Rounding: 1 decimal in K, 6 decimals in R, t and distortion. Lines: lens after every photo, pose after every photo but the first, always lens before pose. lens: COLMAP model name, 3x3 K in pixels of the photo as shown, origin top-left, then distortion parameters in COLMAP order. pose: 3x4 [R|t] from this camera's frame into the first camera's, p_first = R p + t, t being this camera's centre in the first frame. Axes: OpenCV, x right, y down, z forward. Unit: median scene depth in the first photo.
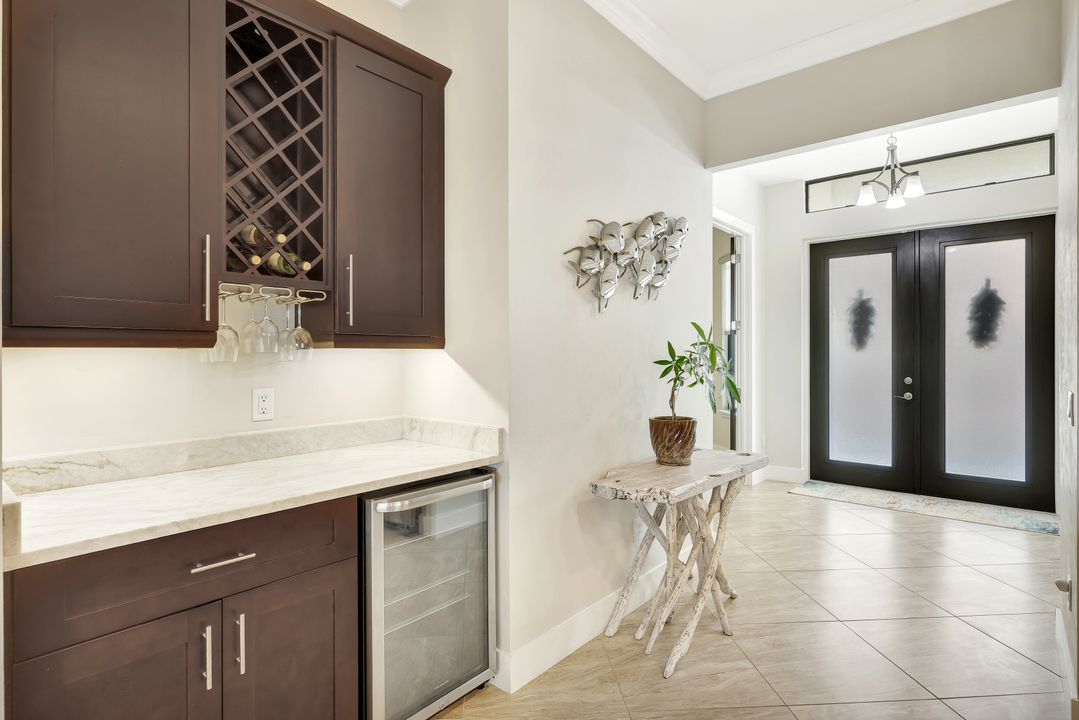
lens RADIAL K [[571.5, 0, 539.5], [0, 571.5, 360.0], [0, 0, 1]] dist [0.098905, -0.000158]
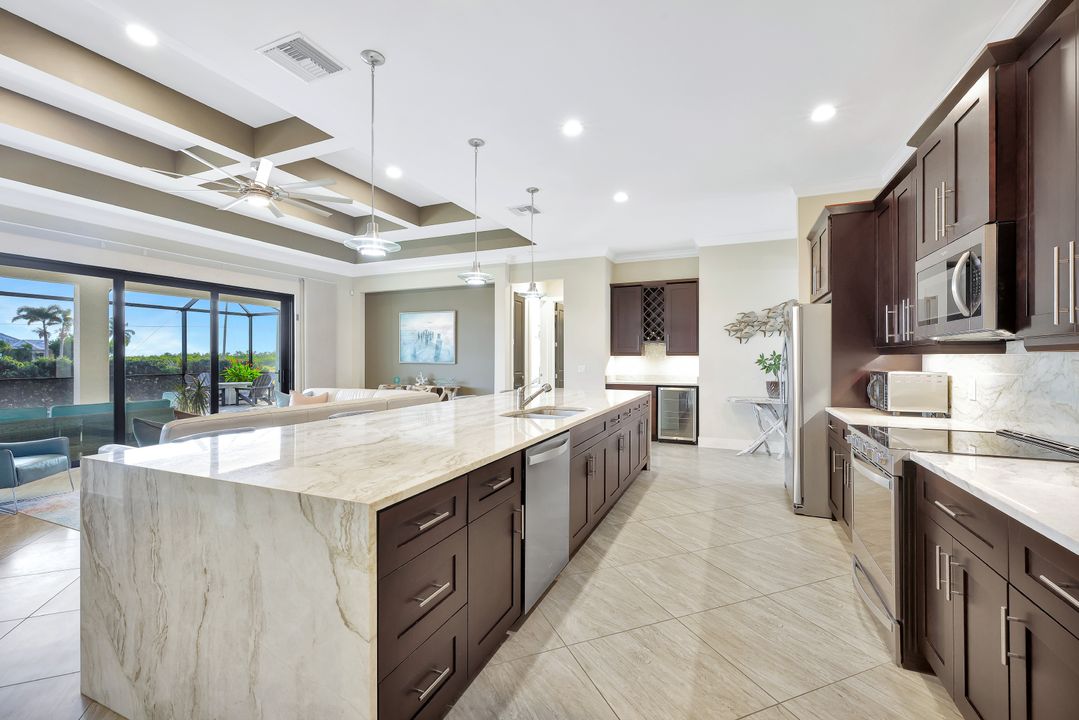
lens RADIAL K [[450.7, 0, 539.5], [0, 450.7, 360.0], [0, 0, 1]] dist [0.001049, 0.000189]
pose [[0.315851, 0.006941, -0.948783, 2.041122], [-0.005695, 0.999969, 0.005419, -0.003503], [0.948792, 0.003692, 0.315881, -0.757196]]
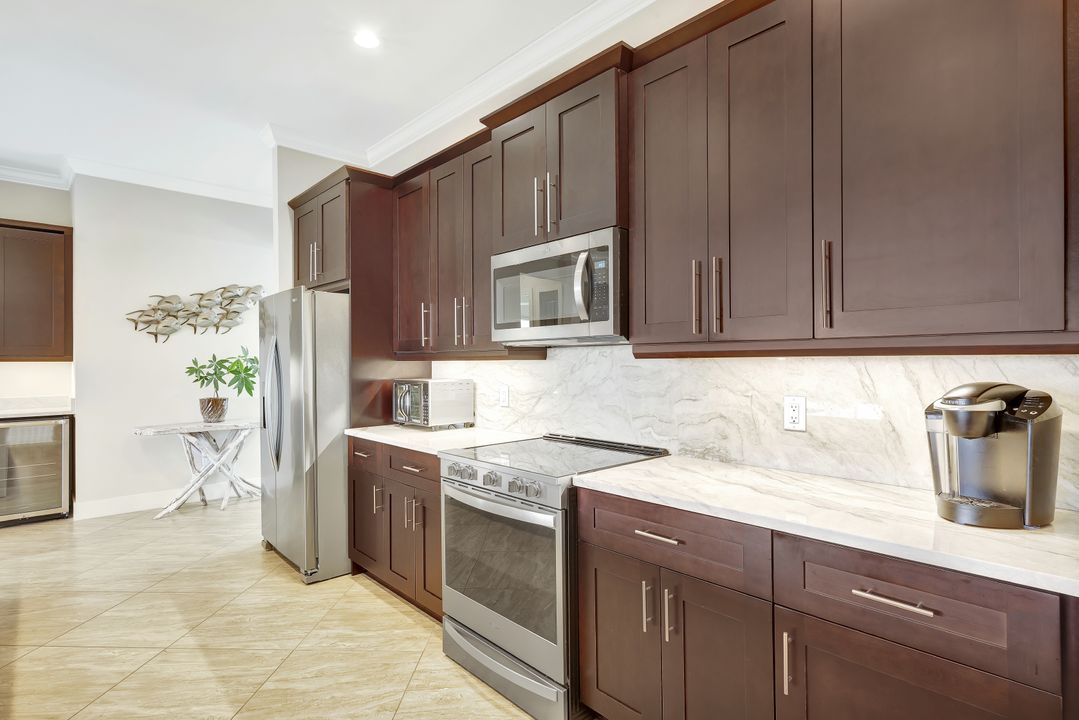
lens RADIAL K [[536.4, 0, 539.5], [0, 536.4, 360.0], [0, 0, 1]] dist [-0.002455, -0.000741]
pose [[0.995724, -0.003561, -0.092314, 1.580788], [0.002936, 0.999972, -0.006902, -0.008312], [0.092336, 0.006602, 0.995706, -0.692720]]
